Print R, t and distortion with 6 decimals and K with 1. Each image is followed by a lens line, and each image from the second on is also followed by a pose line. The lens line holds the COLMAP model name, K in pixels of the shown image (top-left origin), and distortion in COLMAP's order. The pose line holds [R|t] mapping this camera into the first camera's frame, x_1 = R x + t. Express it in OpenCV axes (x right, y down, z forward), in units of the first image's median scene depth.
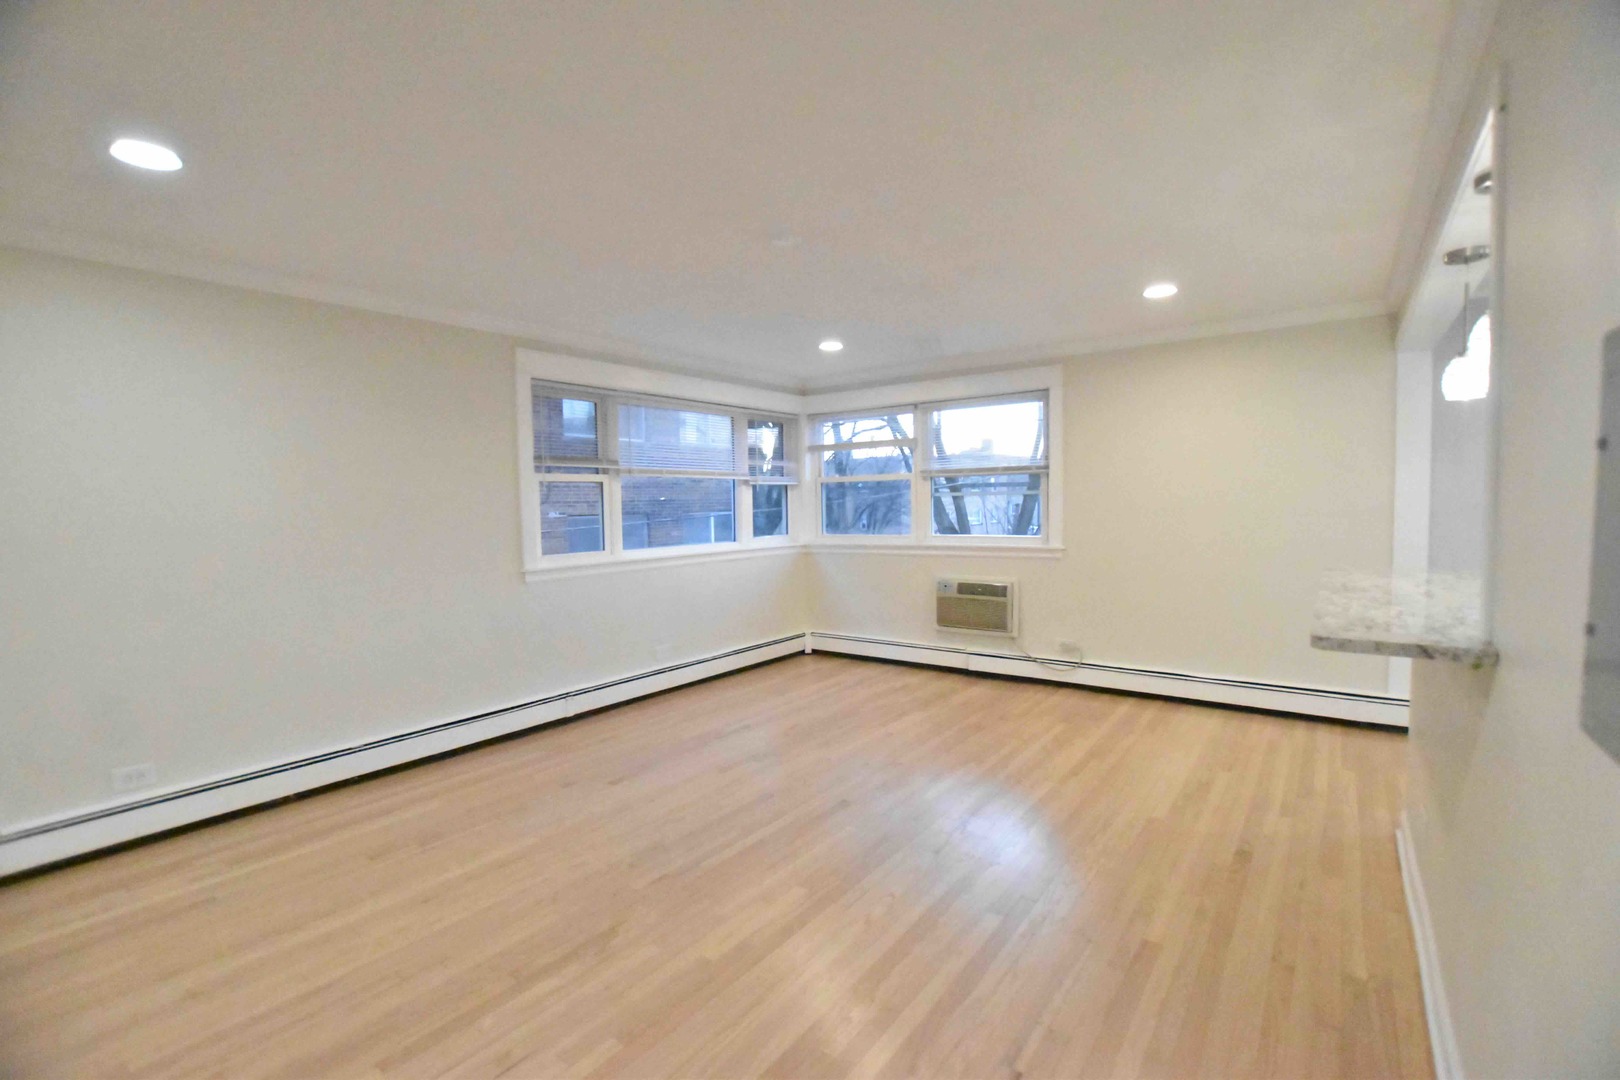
lens RADIAL K [[725.2, 0, 813.6], [0, 725.2, 540.7], [0, 0, 1]] dist [-0.025805, 0.000061]
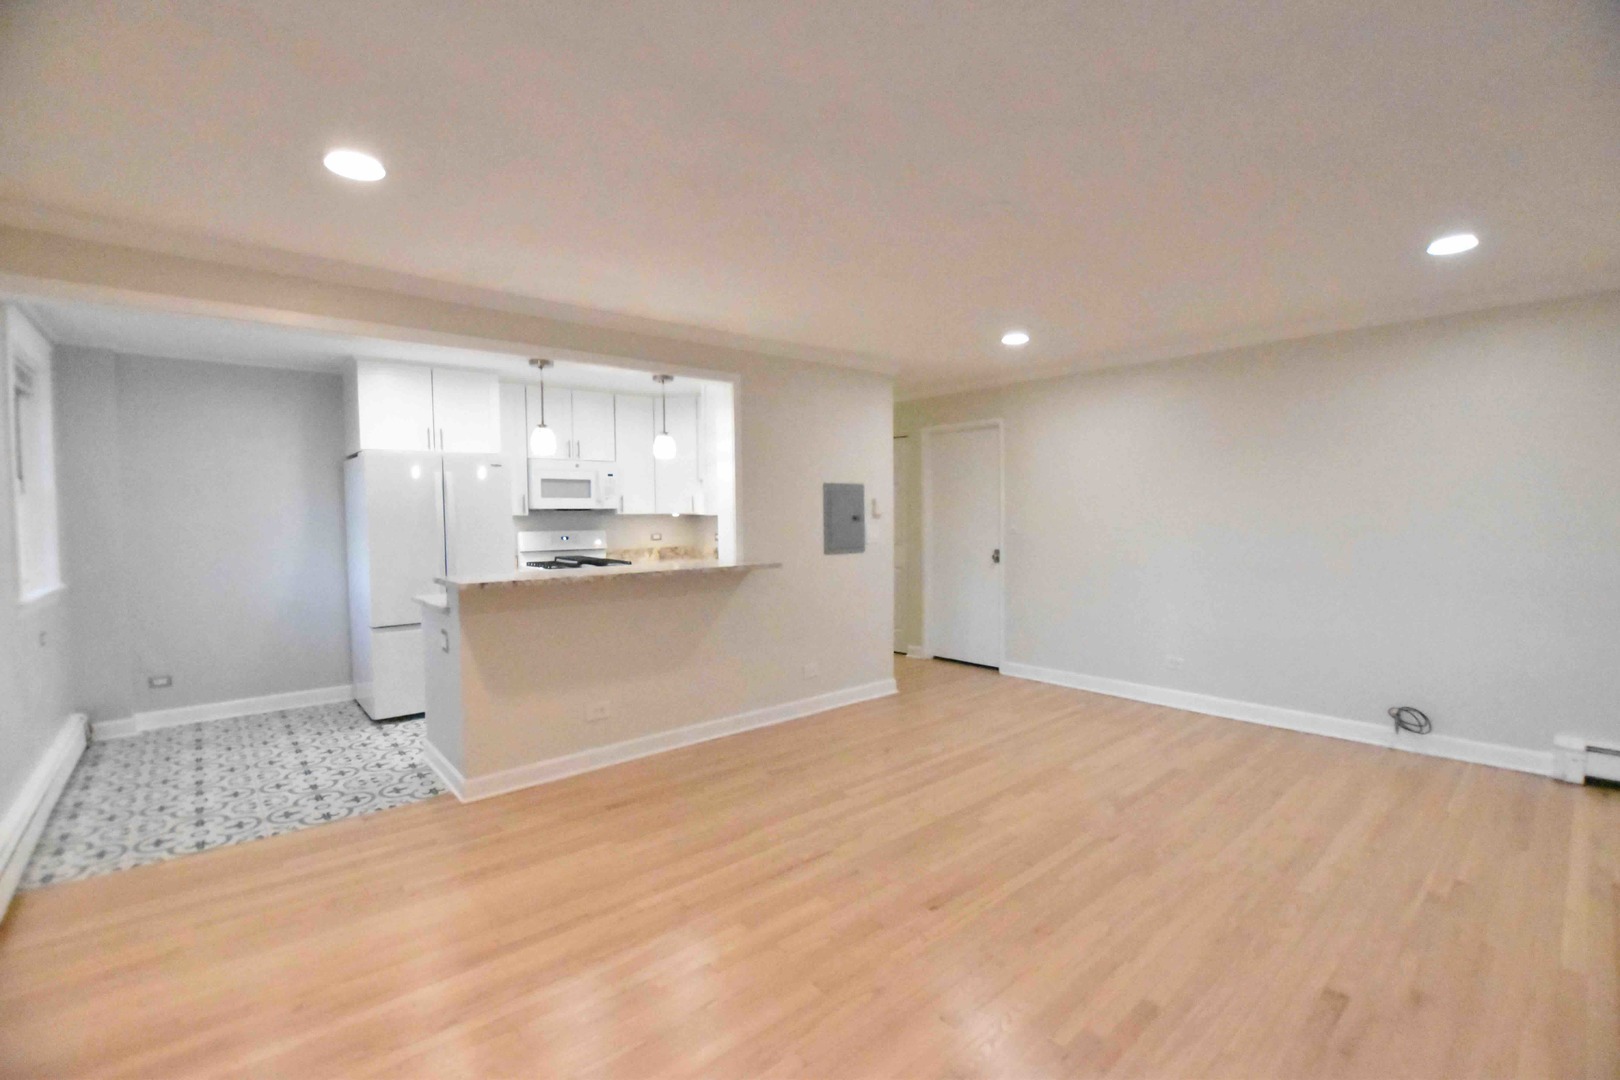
lens RADIAL K [[725.2, 0, 817.9], [0, 725.2, 540.8], [0, 0, 1]] dist [-0.025805, 0.000061]
pose [[-0.979914, 0.015115, 0.198845, 0.006422], [0.033946, 0.995213, 0.091641, -0.091013], [-0.196508, 0.096550, -0.975737, 1.714501]]
